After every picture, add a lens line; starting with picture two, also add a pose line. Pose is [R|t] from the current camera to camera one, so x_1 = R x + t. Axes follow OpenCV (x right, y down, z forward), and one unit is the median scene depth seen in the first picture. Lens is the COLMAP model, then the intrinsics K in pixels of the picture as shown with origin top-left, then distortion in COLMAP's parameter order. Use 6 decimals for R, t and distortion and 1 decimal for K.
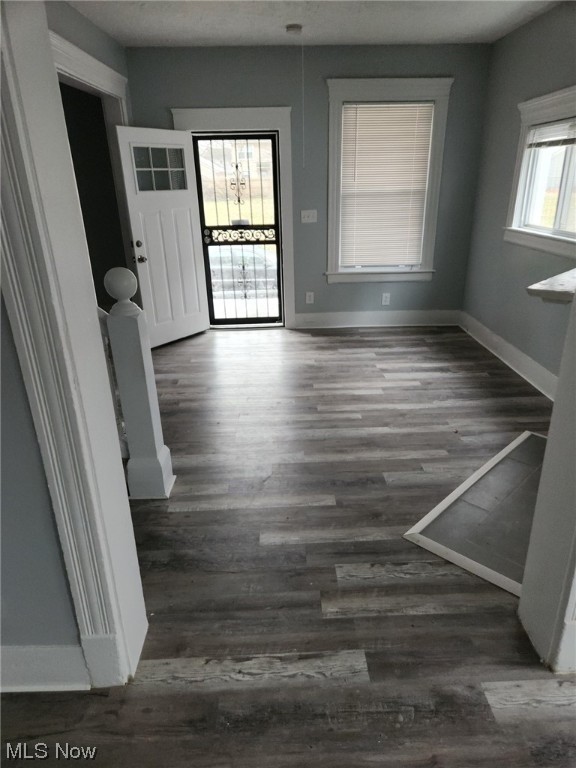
lens RADIAL K [[516.2, 0, 288.8], [0, 516.2, 385.7], [0, 0, 1]] dist [0.051146, -0.014468]
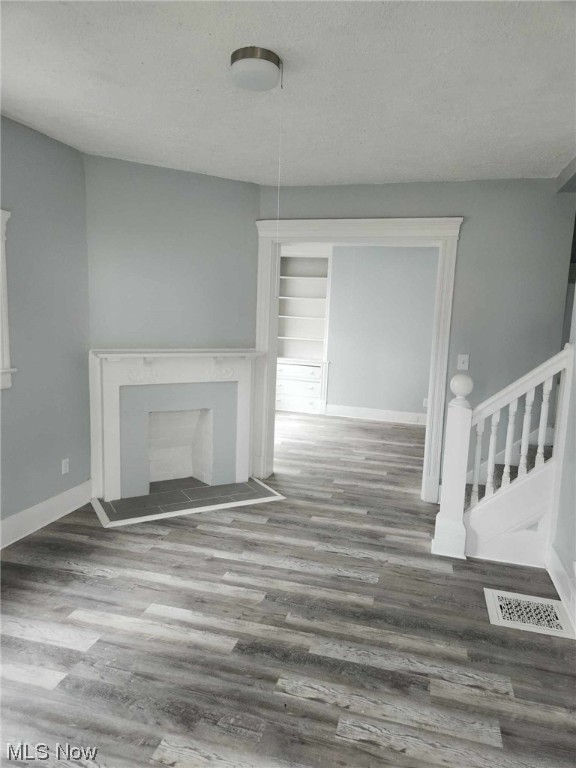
lens RADIAL K [[516.2, 0, 288.5], [0, 516.2, 384.6], [0, 0, 1]] dist [0.051146, -0.014468]
pose [[-0.956595, -0.058625, 0.285463, -0.179068], [0.087526, 0.876535, 0.473314, -0.593966], [-0.277966, 0.477755, -0.833358, 1.518056]]
